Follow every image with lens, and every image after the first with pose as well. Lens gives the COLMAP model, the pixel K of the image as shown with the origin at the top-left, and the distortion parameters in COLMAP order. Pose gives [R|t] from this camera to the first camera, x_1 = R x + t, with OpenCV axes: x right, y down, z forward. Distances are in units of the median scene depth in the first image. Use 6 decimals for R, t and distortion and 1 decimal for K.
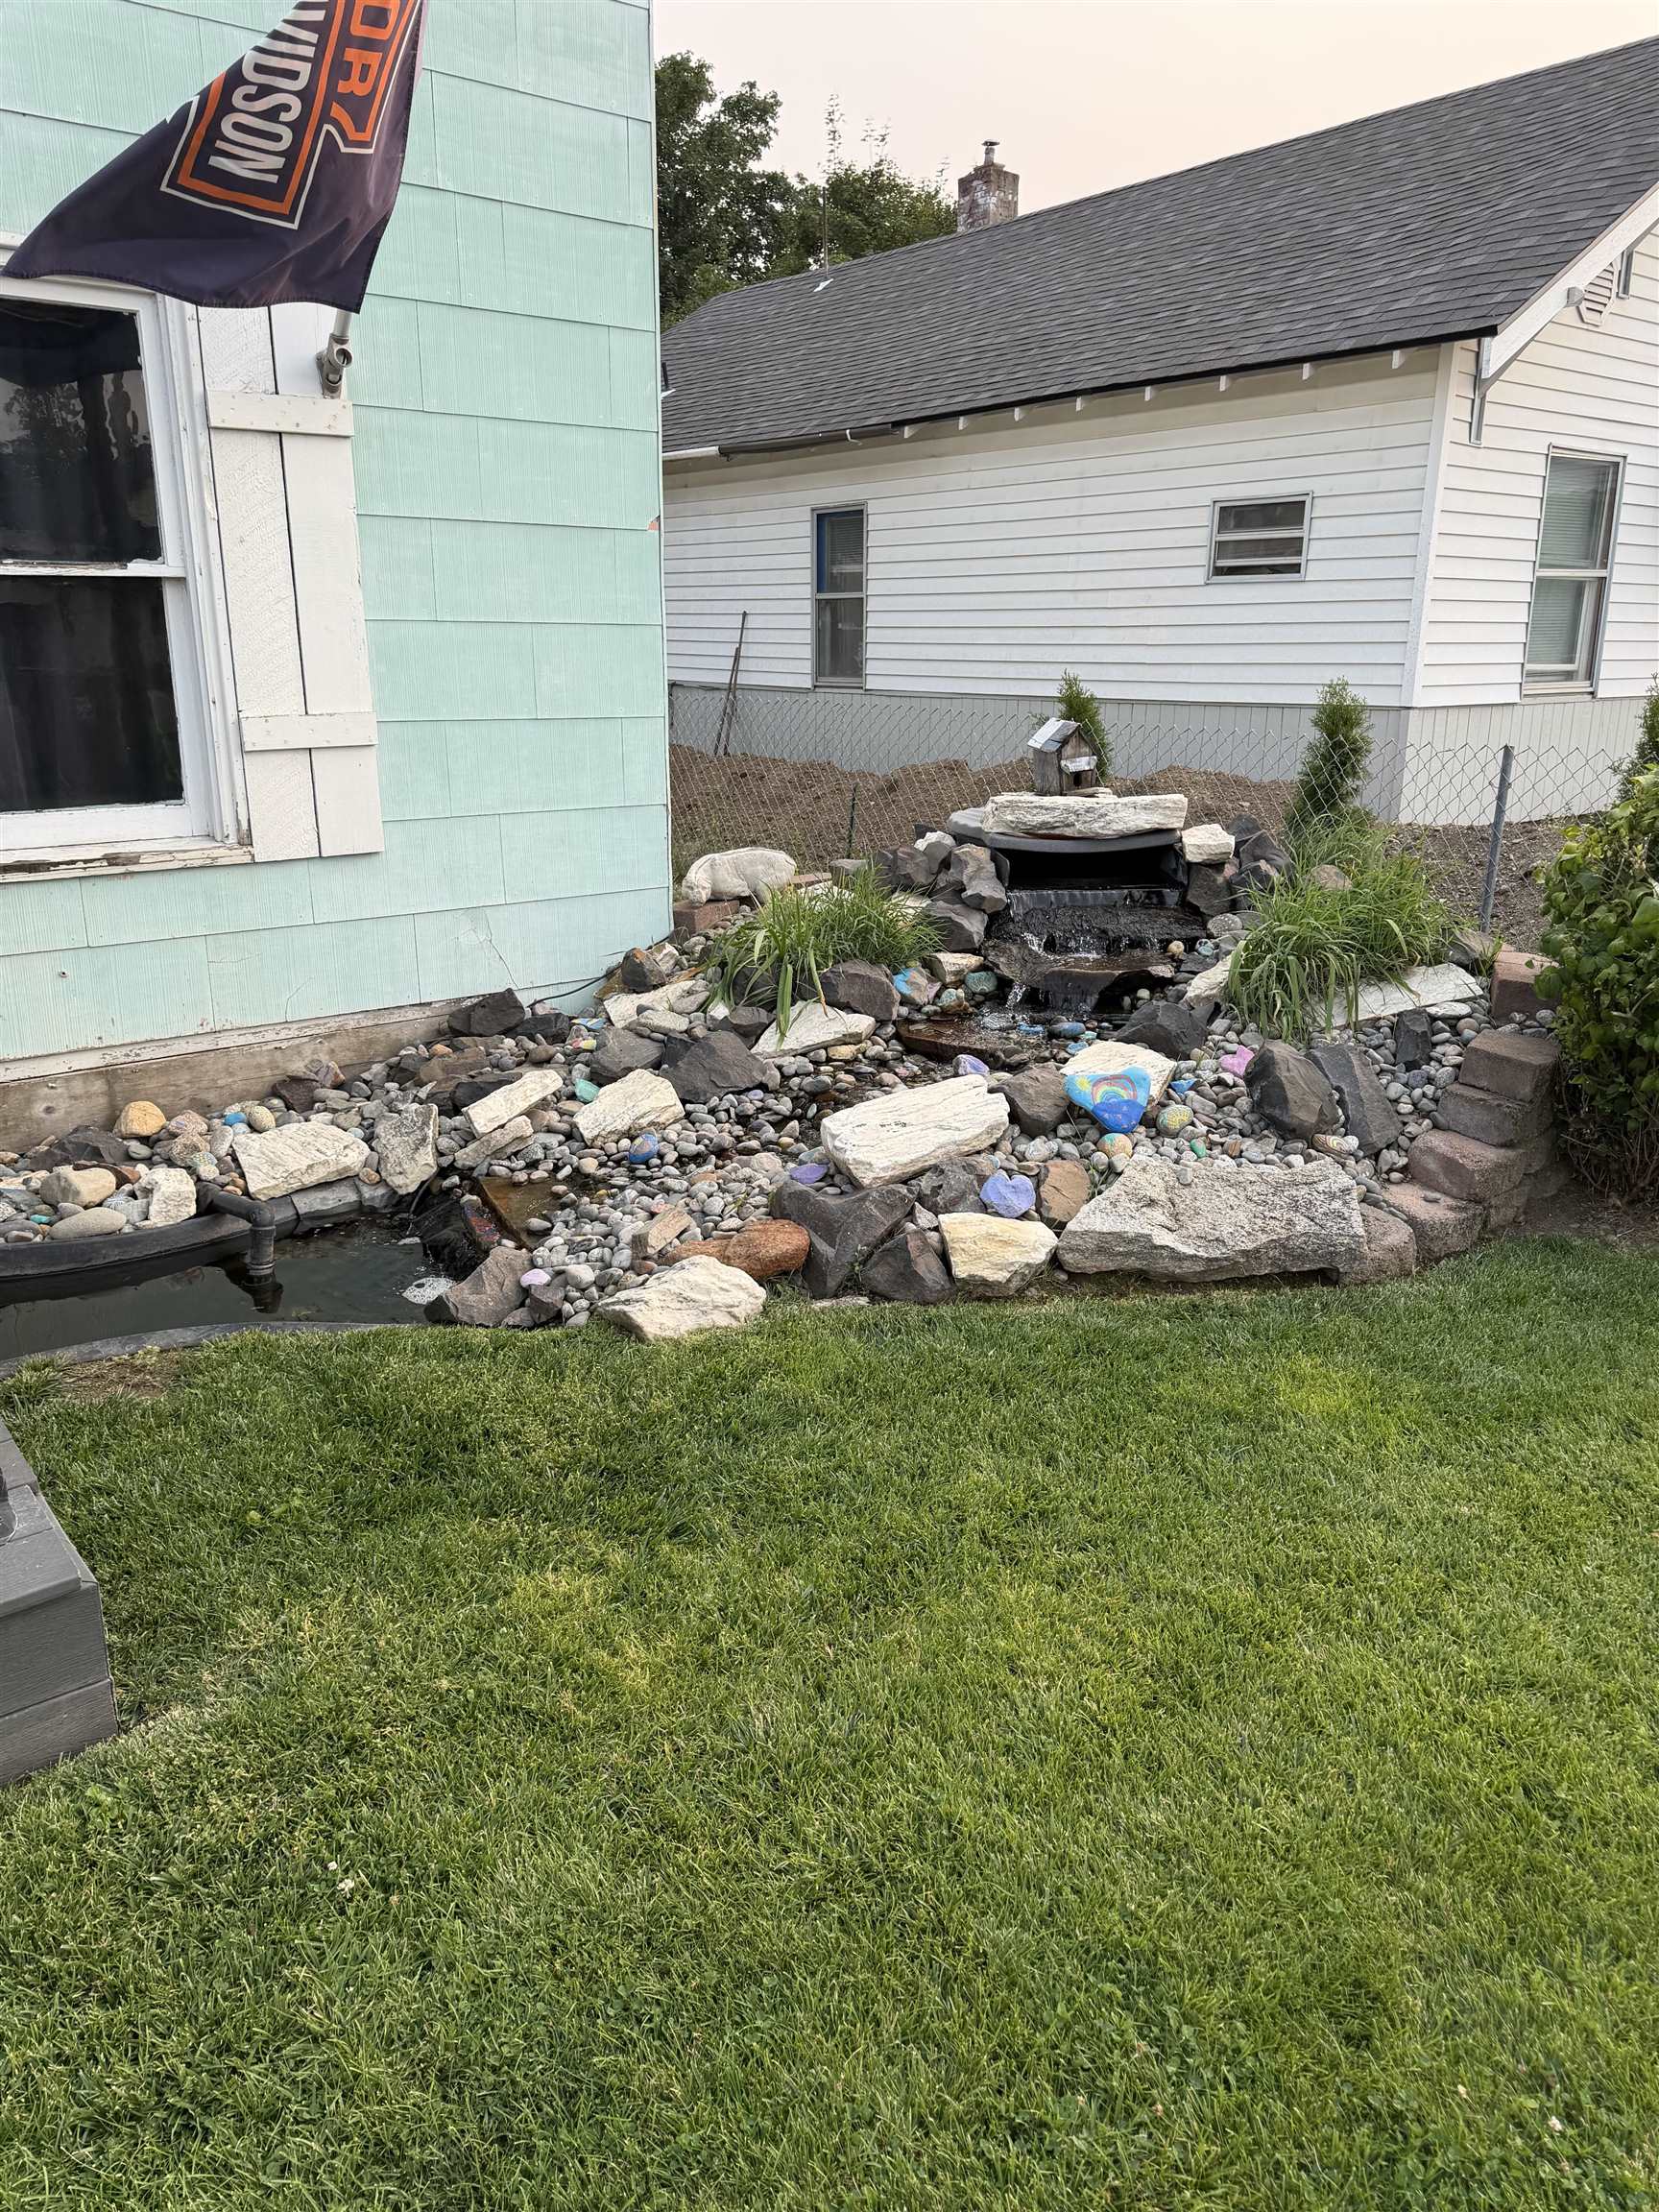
lens RADIAL K [[1572.4, 0, 829.5], [0, 1572.4, 1106.0], [0, 0, 1]] dist [0.034191, -0.035750]
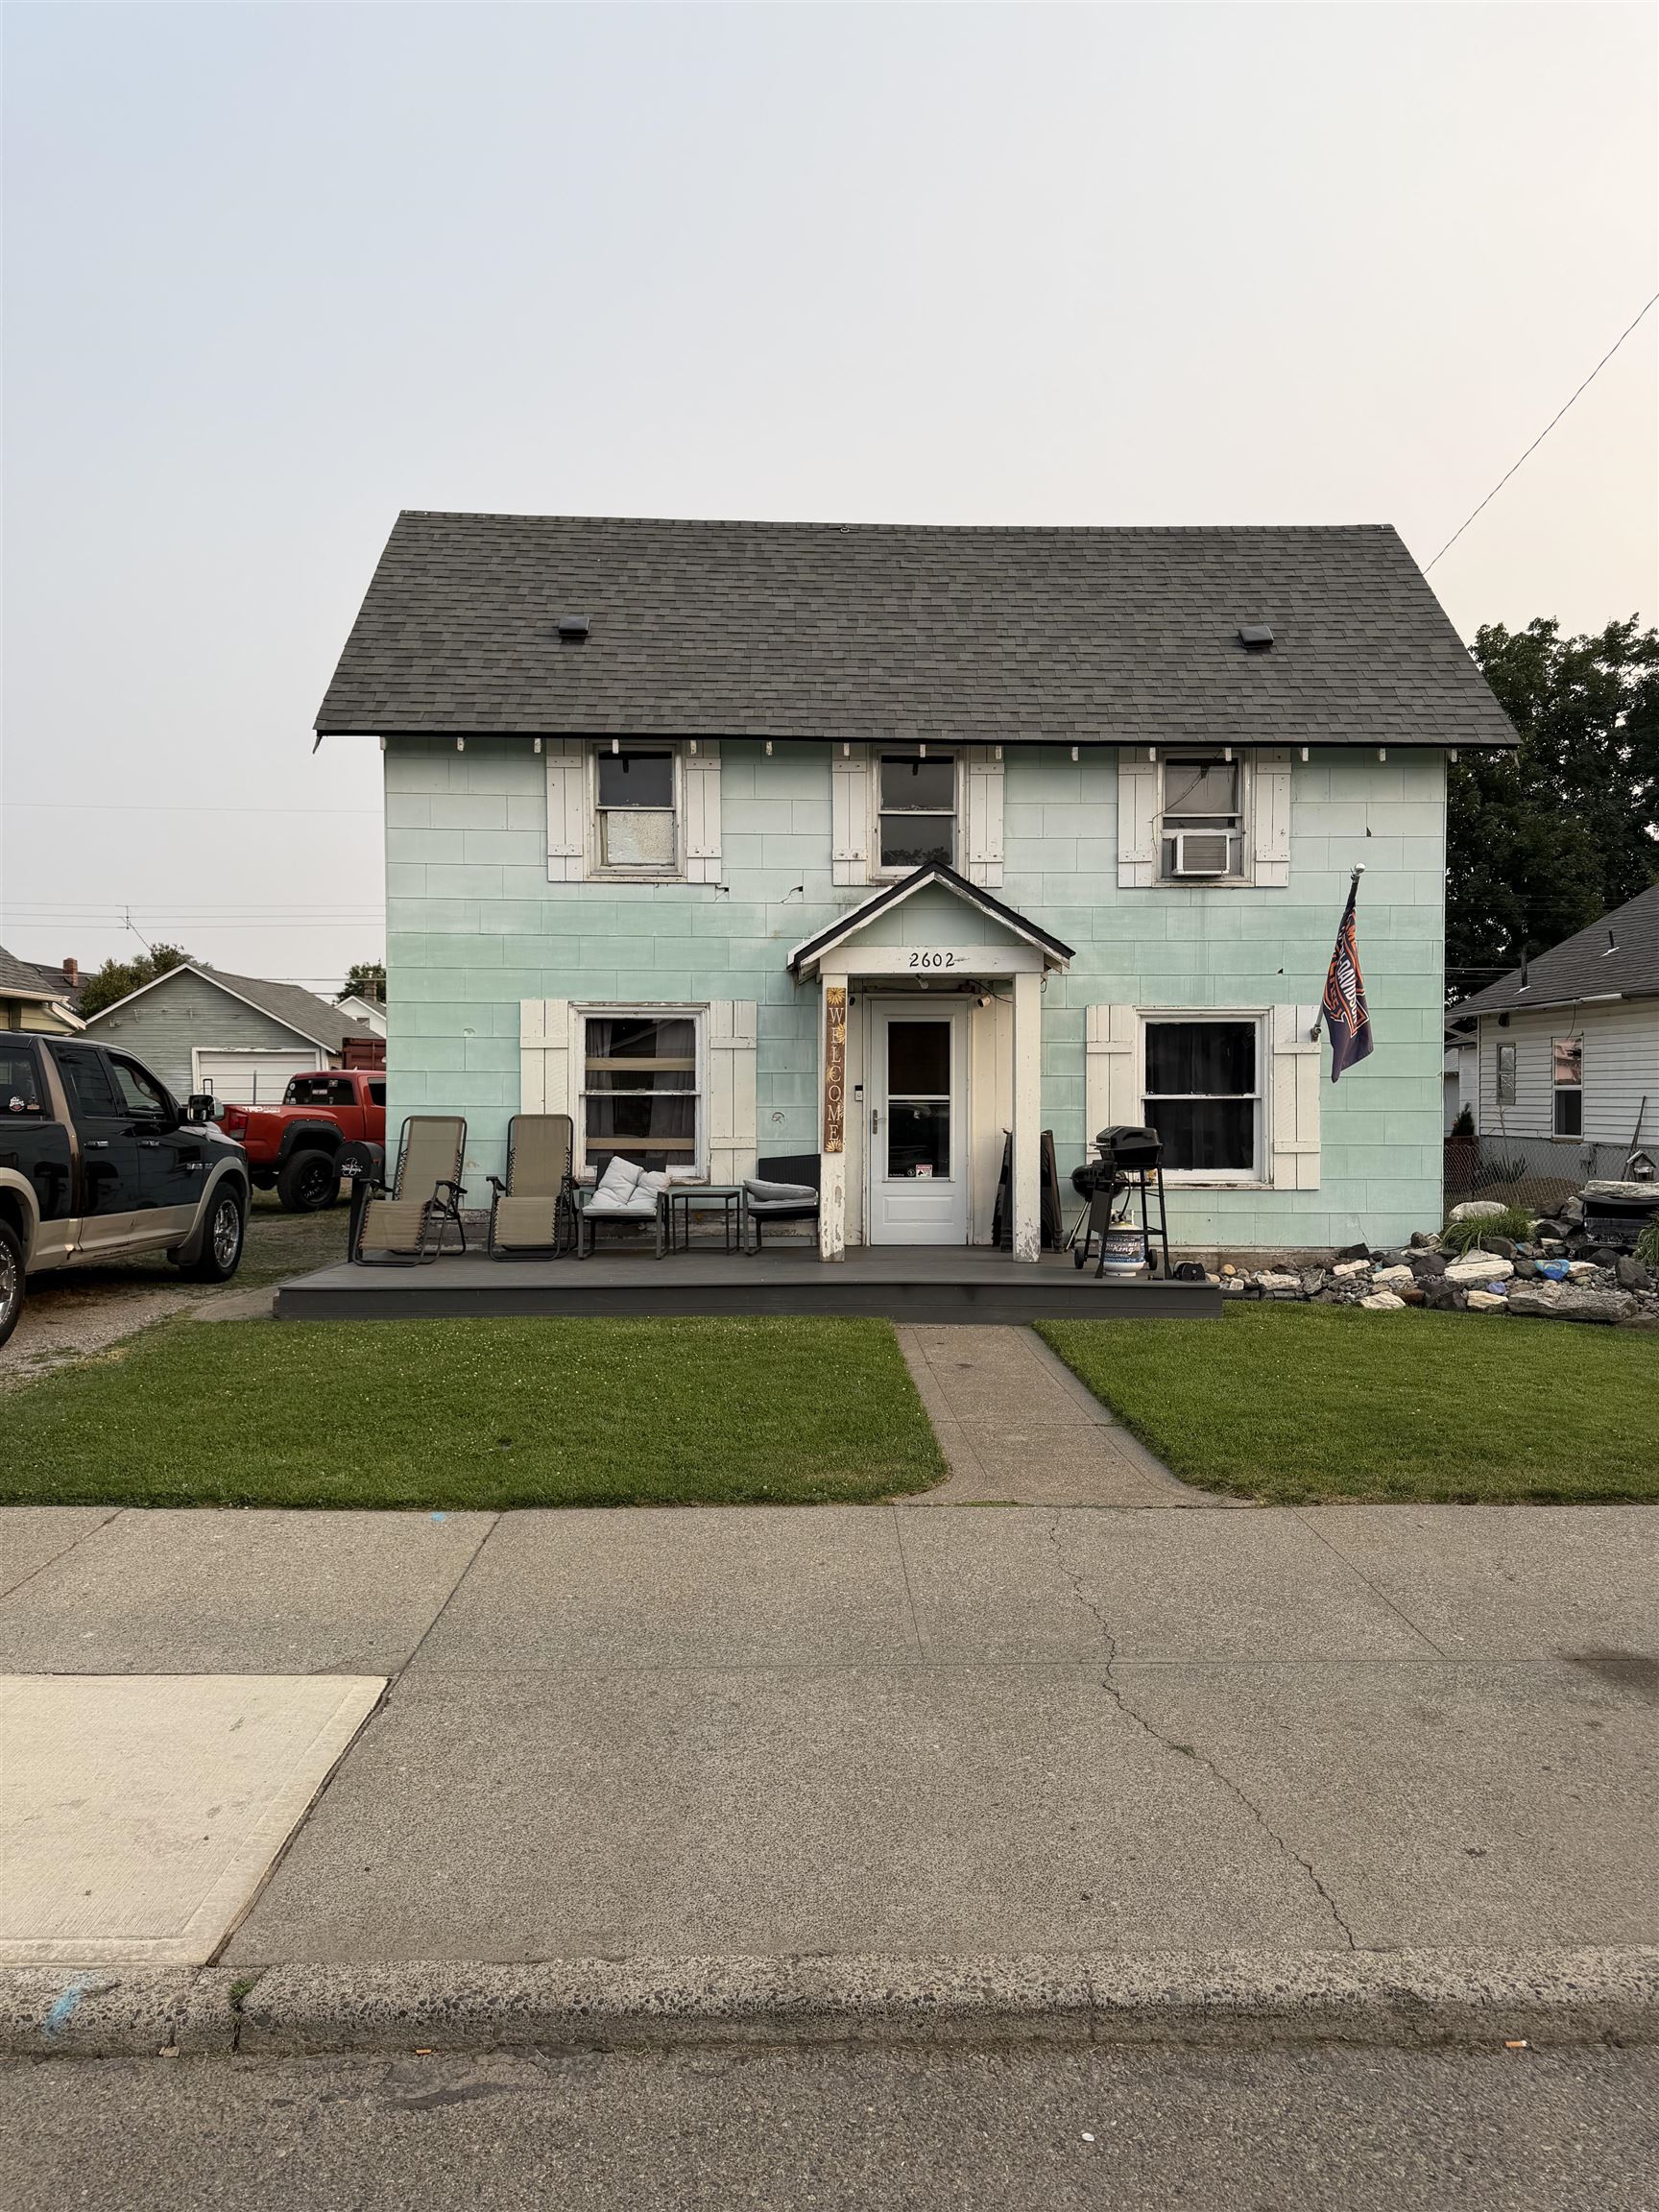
lens RADIAL K [[1598.7, 0, 829.5], [0, 1598.7, 1106.0], [0, 0, 1]] dist [0.084070, -0.001779]
pose [[0.802208, -0.004585, -0.597027, 0.764405], [-0.167105, 0.958281, -0.231893, 0.530509], [0.573183, 0.285793, 0.767974, -1.825467]]
